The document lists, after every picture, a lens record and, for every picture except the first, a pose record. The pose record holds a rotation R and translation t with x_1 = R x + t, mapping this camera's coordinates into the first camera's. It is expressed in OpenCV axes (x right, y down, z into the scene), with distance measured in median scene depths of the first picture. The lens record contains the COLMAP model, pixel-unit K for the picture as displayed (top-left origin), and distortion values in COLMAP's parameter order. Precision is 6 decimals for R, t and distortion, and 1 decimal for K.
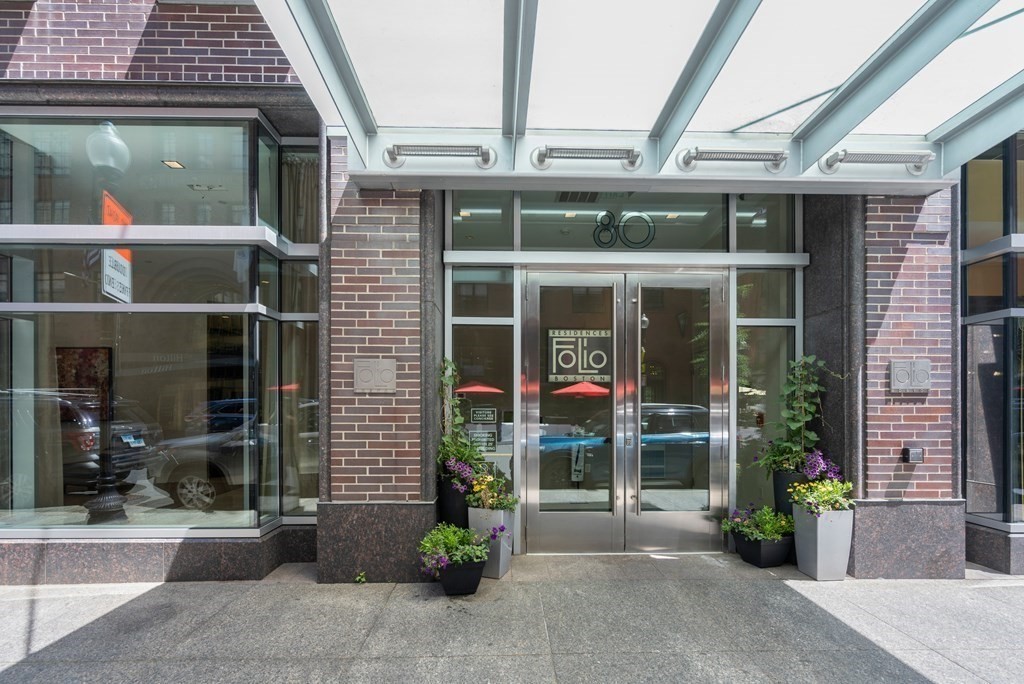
lens RADIAL K [[496.8, 0, 512.8], [0, 496.8, 407.2], [0, 0, 1]] dist [-0.006530, -0.000284]
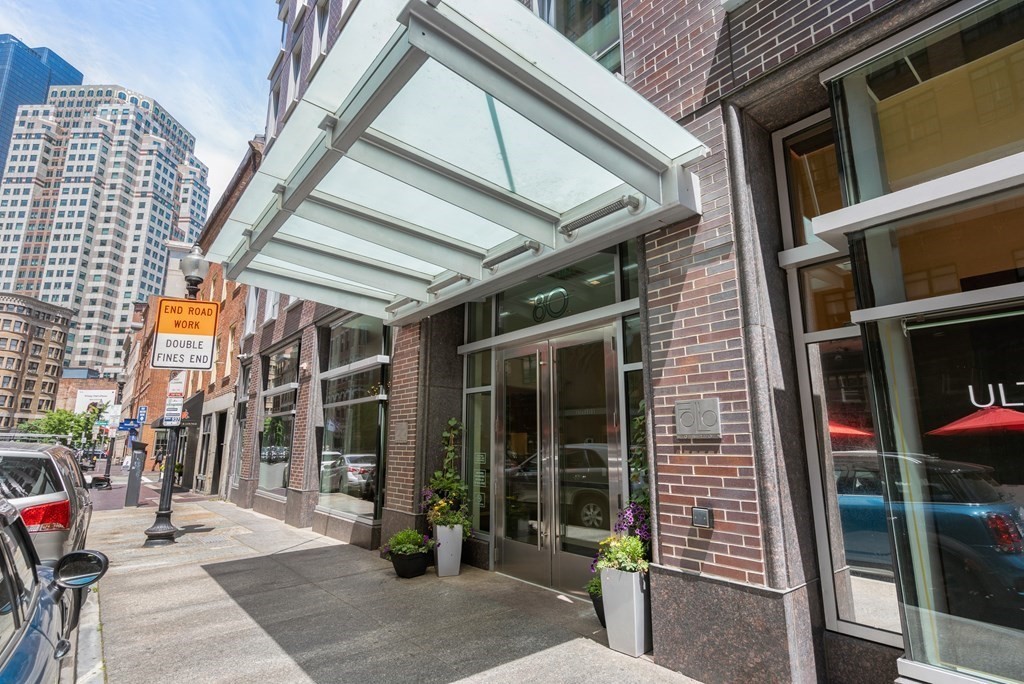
lens RADIAL K [[519.9, 0, 512.0], [0, 519.9, 342.0], [0, 0, 1]] dist [0.001363, 0.000210]
pose [[0.601098, -0.157714, -0.783459, 1.327548], [-0.007121, 0.979238, -0.202588, -0.009218], [0.799144, 0.127354, 0.587495, 0.210820]]
